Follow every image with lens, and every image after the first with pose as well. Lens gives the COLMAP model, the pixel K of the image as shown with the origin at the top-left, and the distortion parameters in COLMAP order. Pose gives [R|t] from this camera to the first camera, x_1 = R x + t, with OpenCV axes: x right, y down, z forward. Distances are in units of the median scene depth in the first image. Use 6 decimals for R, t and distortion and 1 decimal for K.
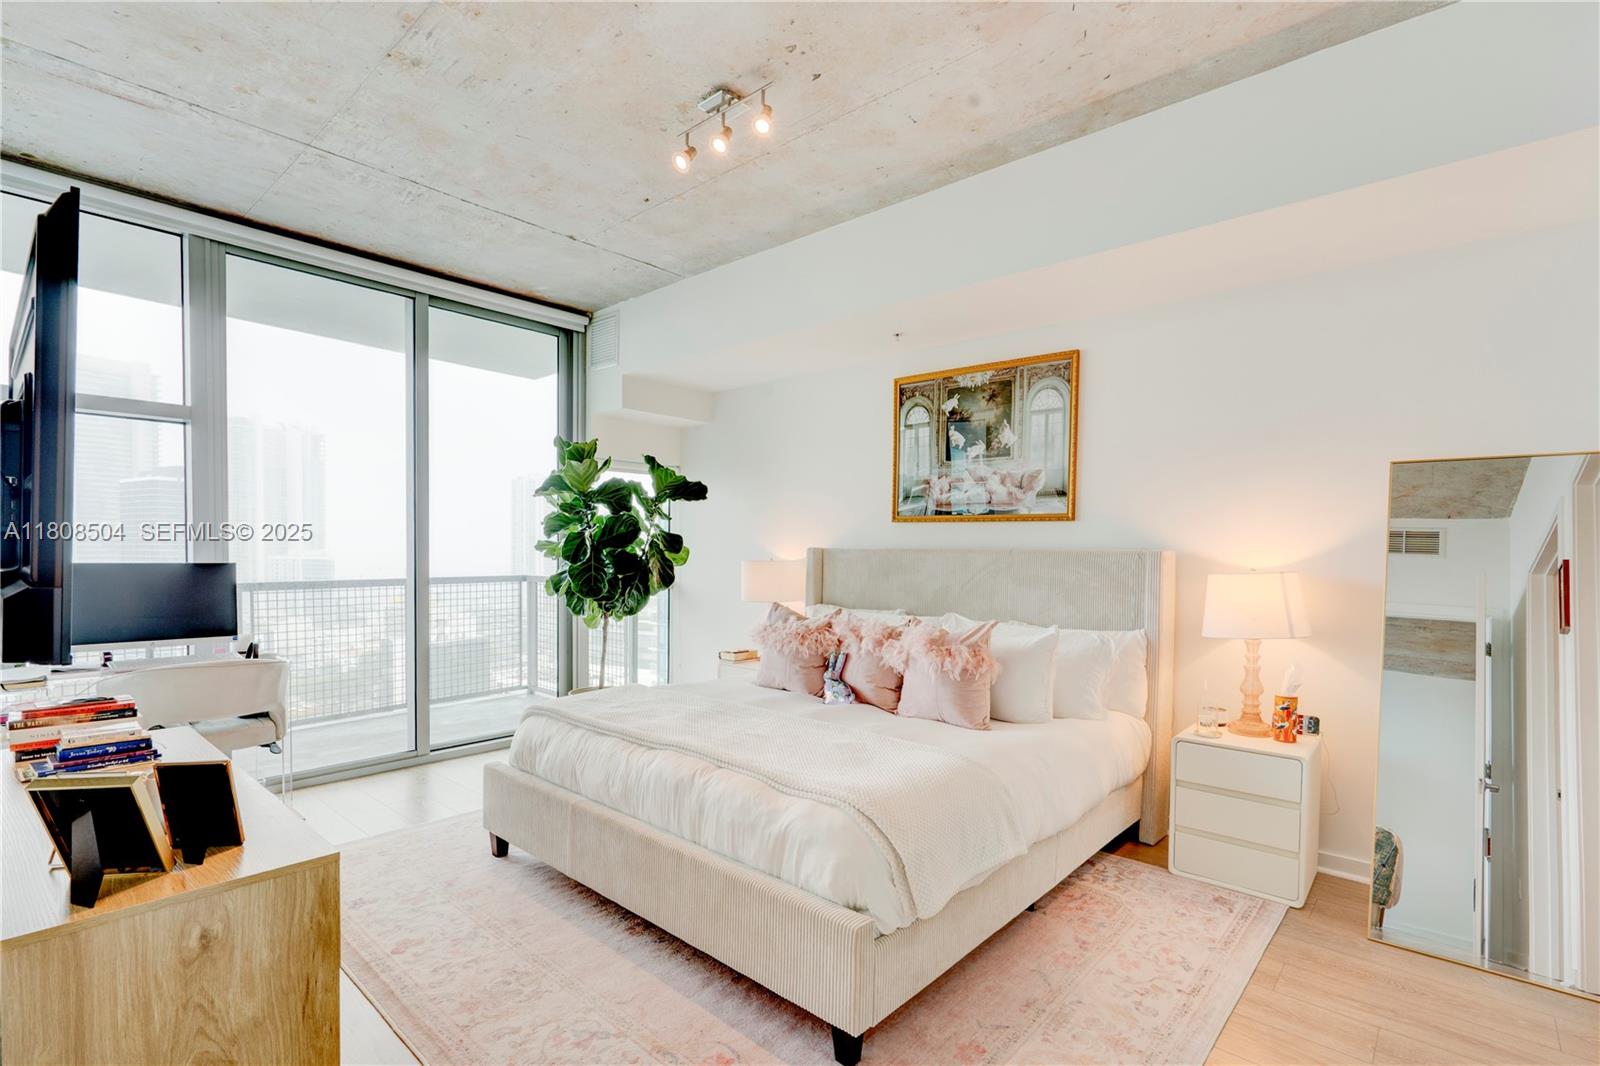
lens RADIAL K [[740.5, 0, 796.4], [0, 740.5, 531.4], [0, 0, 1]] dist [-0.023399, 0.008885]
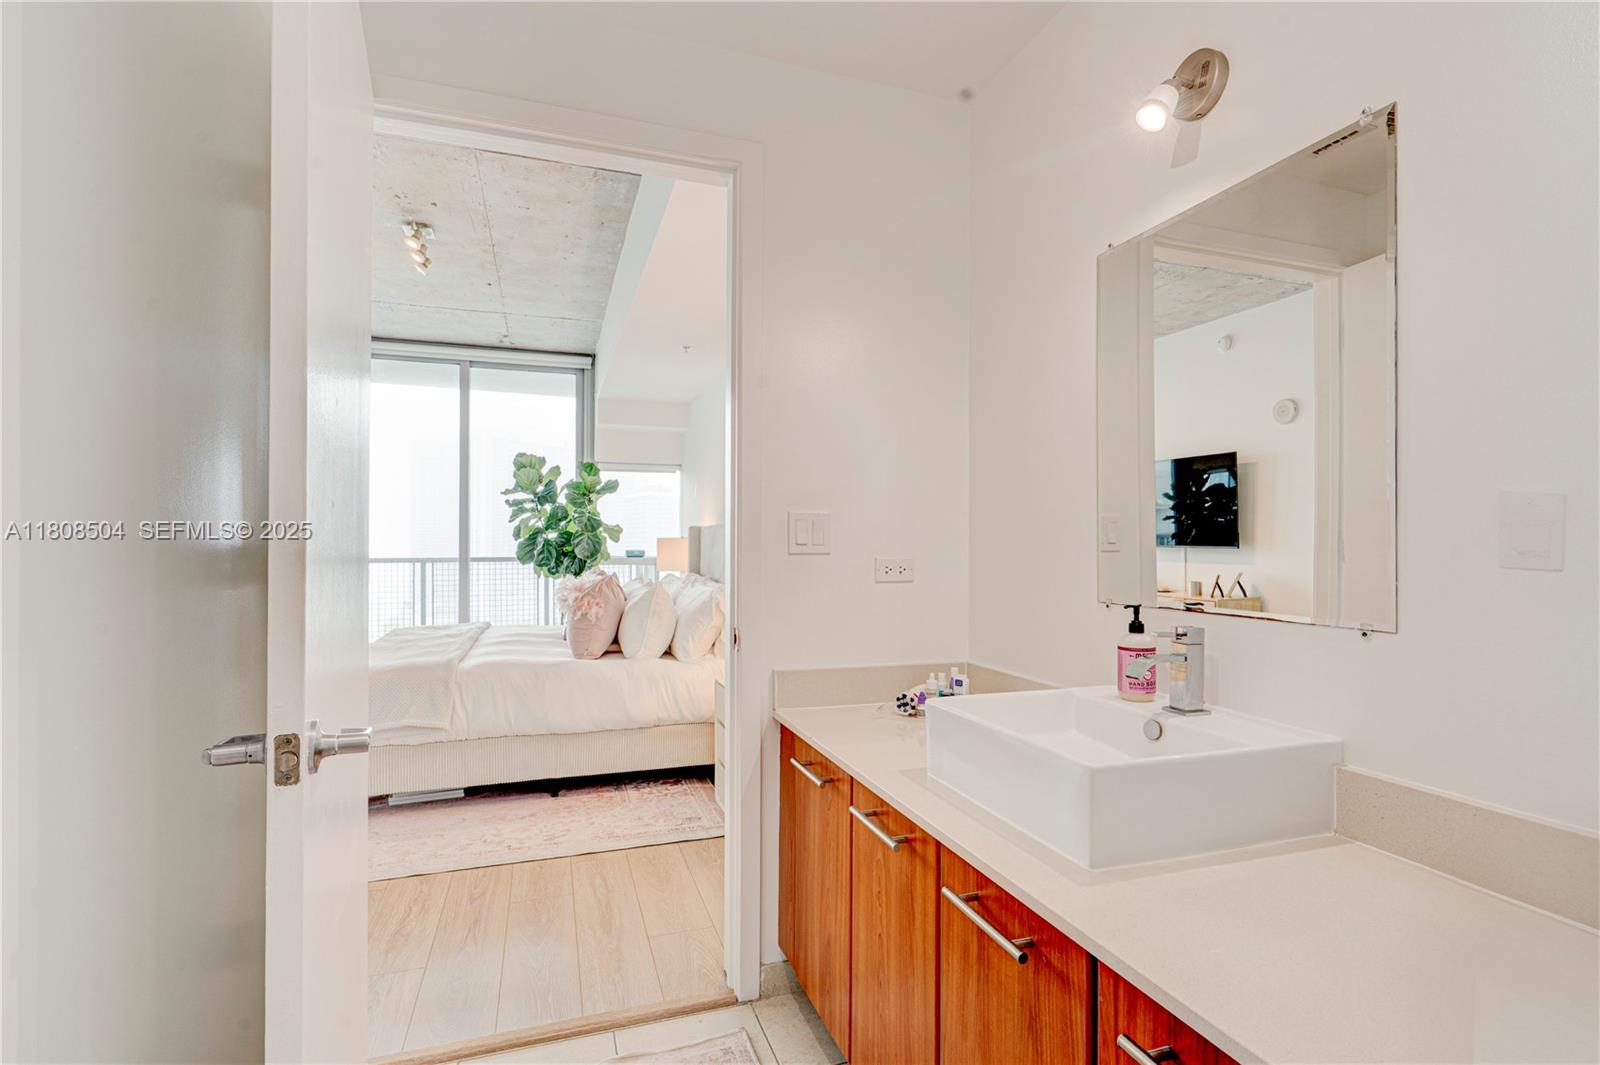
lens RADIAL K [[740.5, 0, 804.1], [0, 740.5, 536.4], [0, 0, 1]] dist [-0.023399, 0.008885]
pose [[0.886555, -0.018141, -0.462267, 0.870775], [0.026743, 0.999570, 0.012062, 0.025331], [0.461850, -0.023056, 0.886659, 0.023531]]
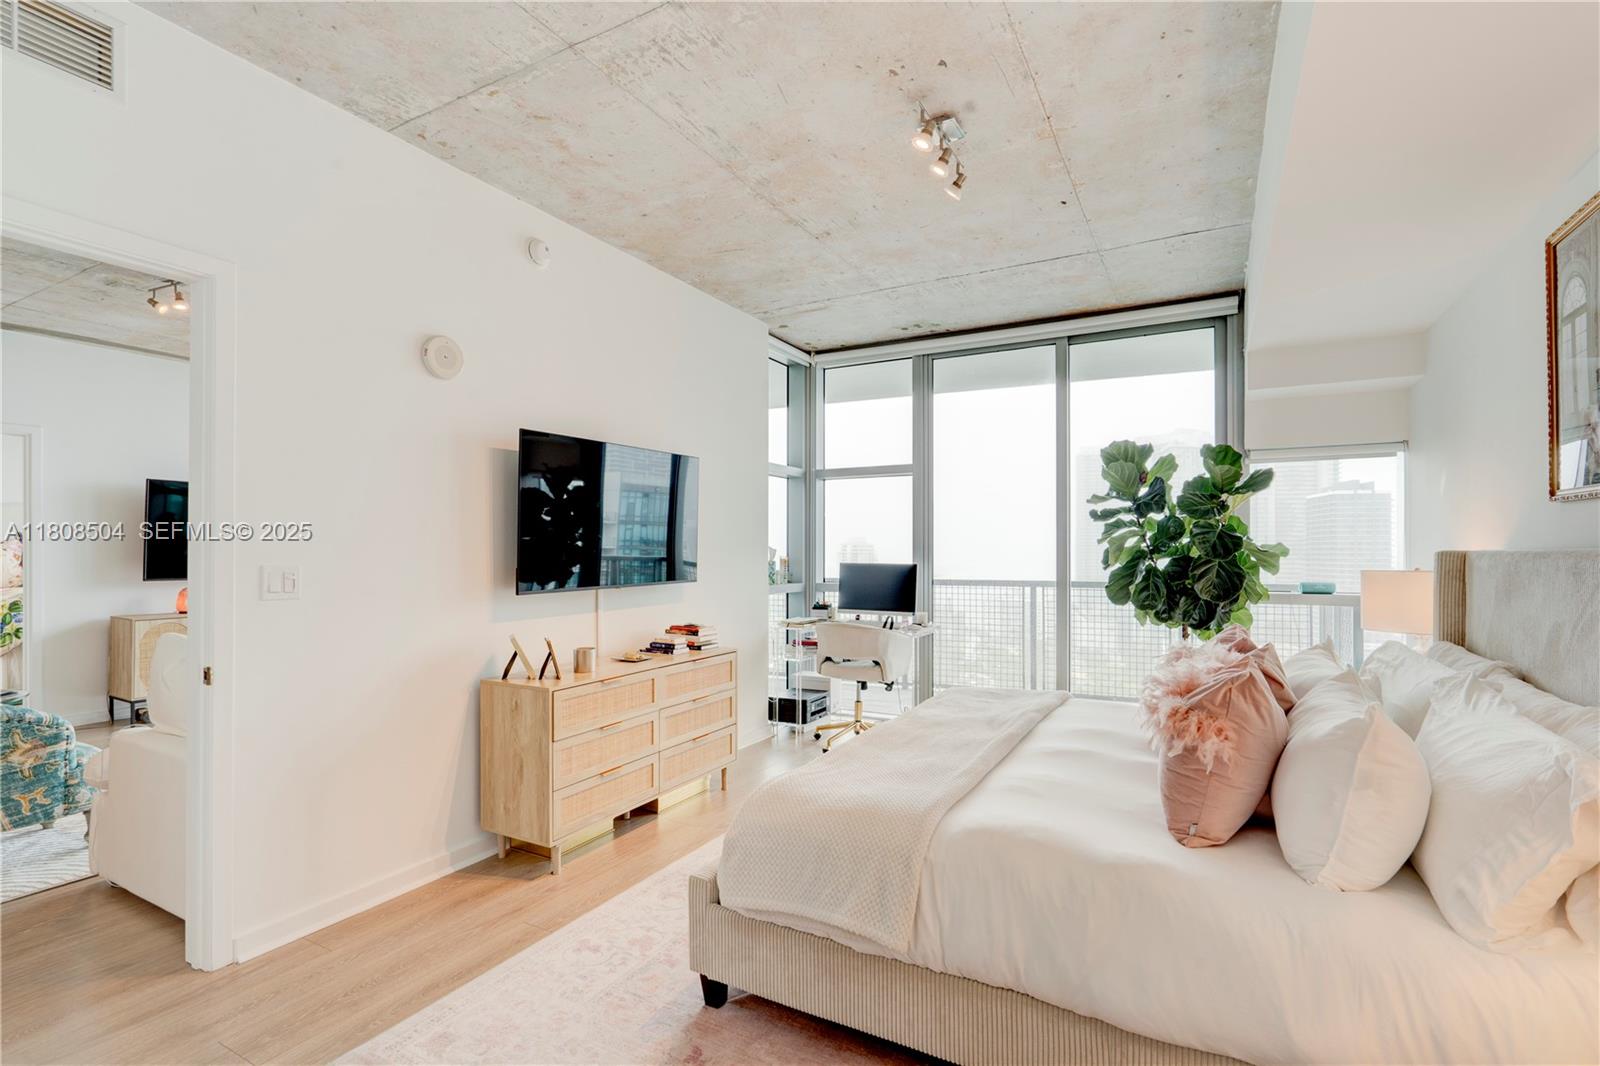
lens RADIAL K [[708.6, 0, 812.0], [0, 708.6, 536.8], [0, 0, 1]] dist [-0.001593, -0.001606]
pose [[0.245306, -0.022831, -0.969177, 0.557050], [0.027250, 0.999490, -0.016648, 0.000001], [0.969063, -0.022326, 0.245803, 0.393459]]
